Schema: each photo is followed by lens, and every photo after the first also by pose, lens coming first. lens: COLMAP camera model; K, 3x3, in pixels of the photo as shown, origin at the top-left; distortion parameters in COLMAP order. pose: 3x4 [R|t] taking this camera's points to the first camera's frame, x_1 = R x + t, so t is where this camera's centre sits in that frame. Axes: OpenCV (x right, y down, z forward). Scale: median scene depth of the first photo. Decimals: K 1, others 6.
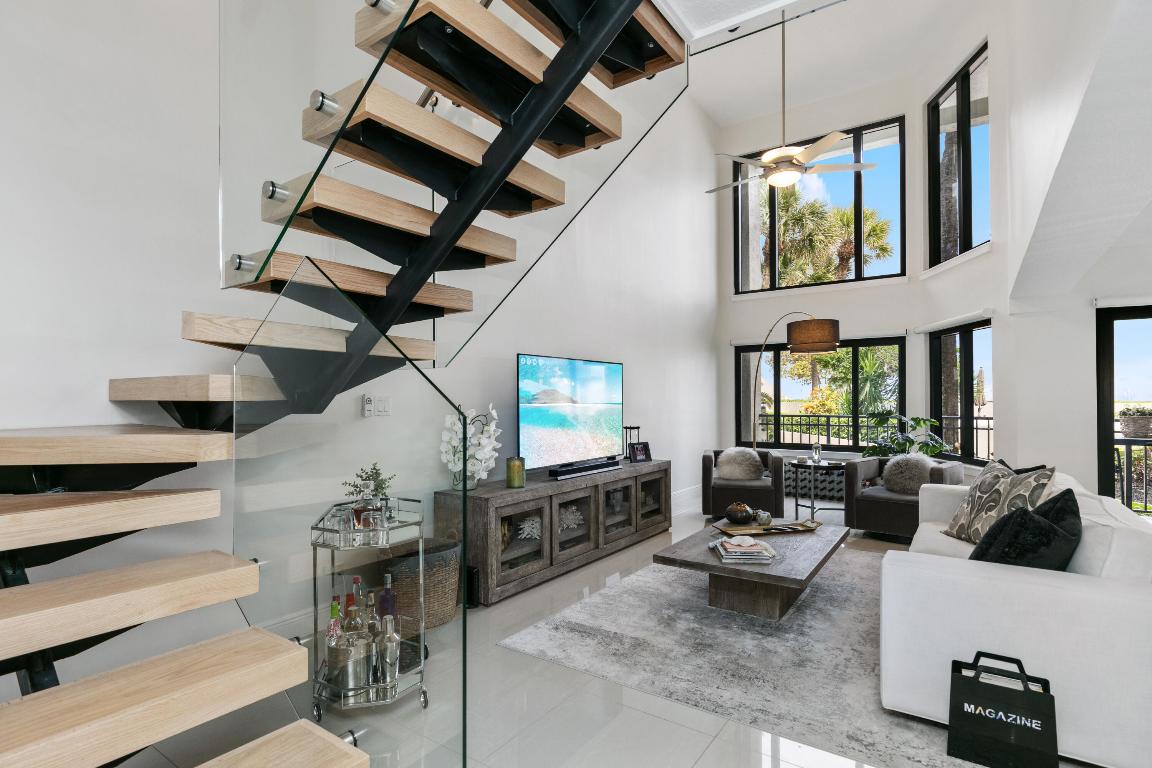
lens RADIAL K [[575.1, 0, 566.4], [0, 575.1, 397.1], [0, 0, 1]] dist [-0.004651, 0.000793]
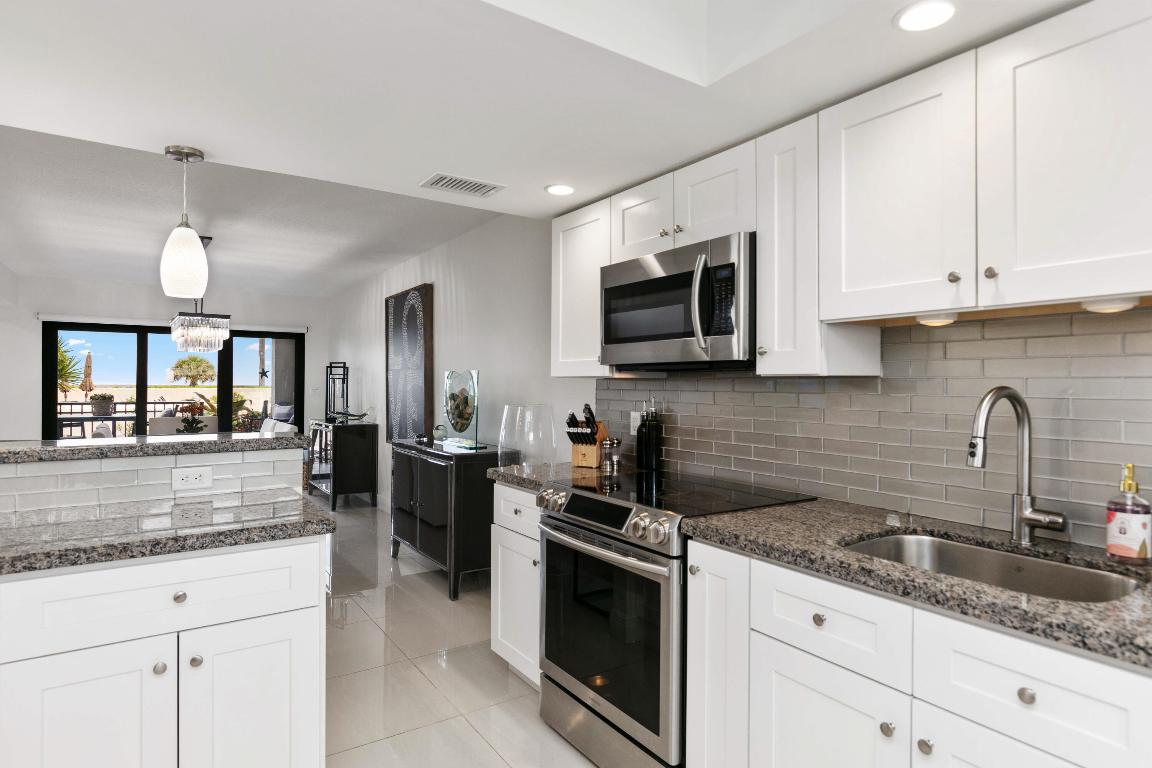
lens RADIAL K [[612.5, 0, 569.9], [0, 612.5, 380.7], [0, 0, 1]] dist [0.000788, -0.002218]
pose [[0.354166, 0.007865, 0.935149, 0.028175], [-0.009129, 0.999946, -0.004952, -0.020548], [-0.935138, -0.006783, 0.354219, -0.768570]]
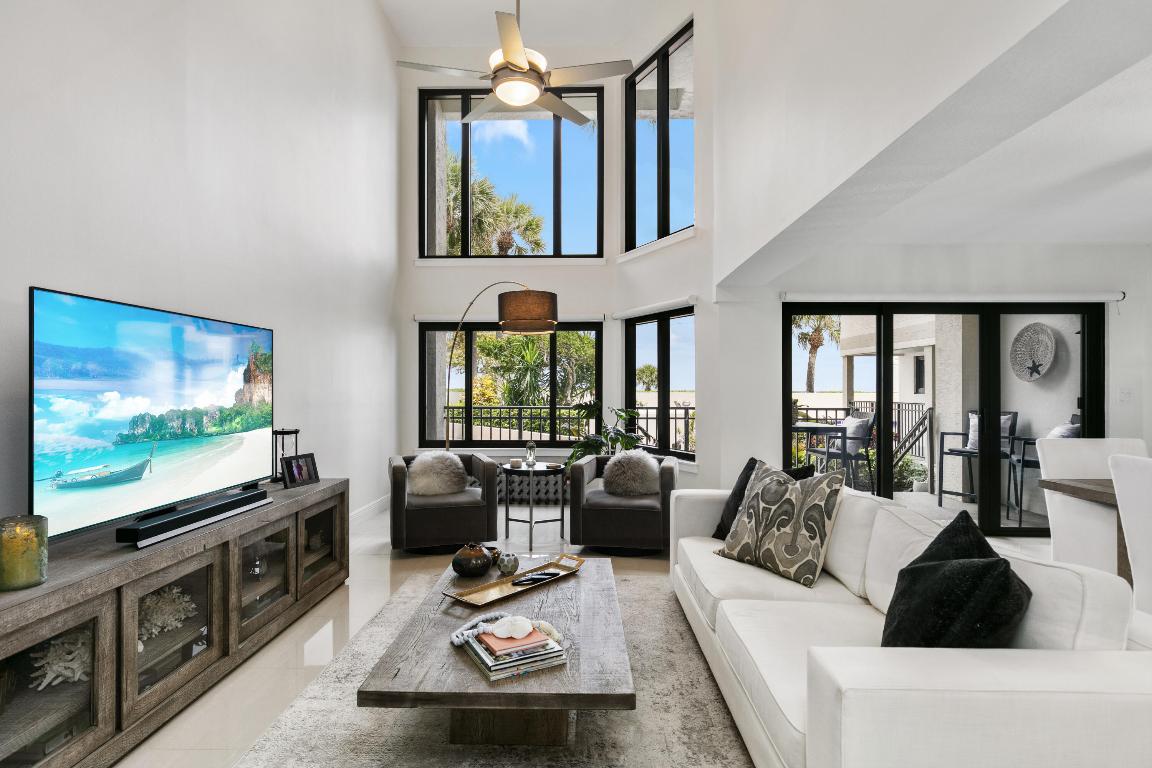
lens RADIAL K [[598.6, 0, 571.4], [0, 598.6, 383.9], [0, 0, 1]] dist [0.001277, -0.000880]
pose [[0.830437, 0.007636, 0.557060, 0.007637], [-0.006023, 0.999971, -0.004729, 0.000592], [-0.557080, 0.000572, 0.830459, 0.363476]]
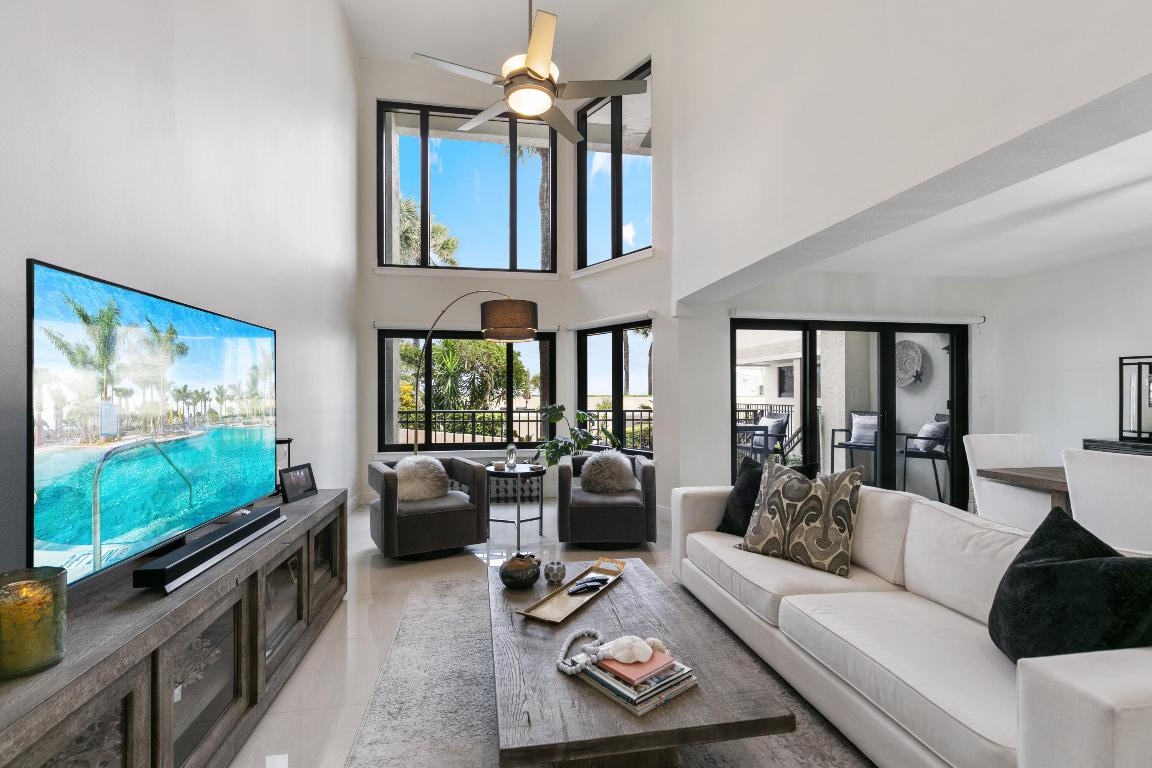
lens RADIAL K [[519.6, 0, 570.5], [0, 519.6, 389.7], [0, 0, 1]] dist [0.009006, -0.002180]
pose [[0.706208, 0.007119, 0.707969, -0.076993], [-0.005120, 0.999975, -0.004948, 0.000673], [-0.707986, -0.000130, 0.706226, 0.552062]]
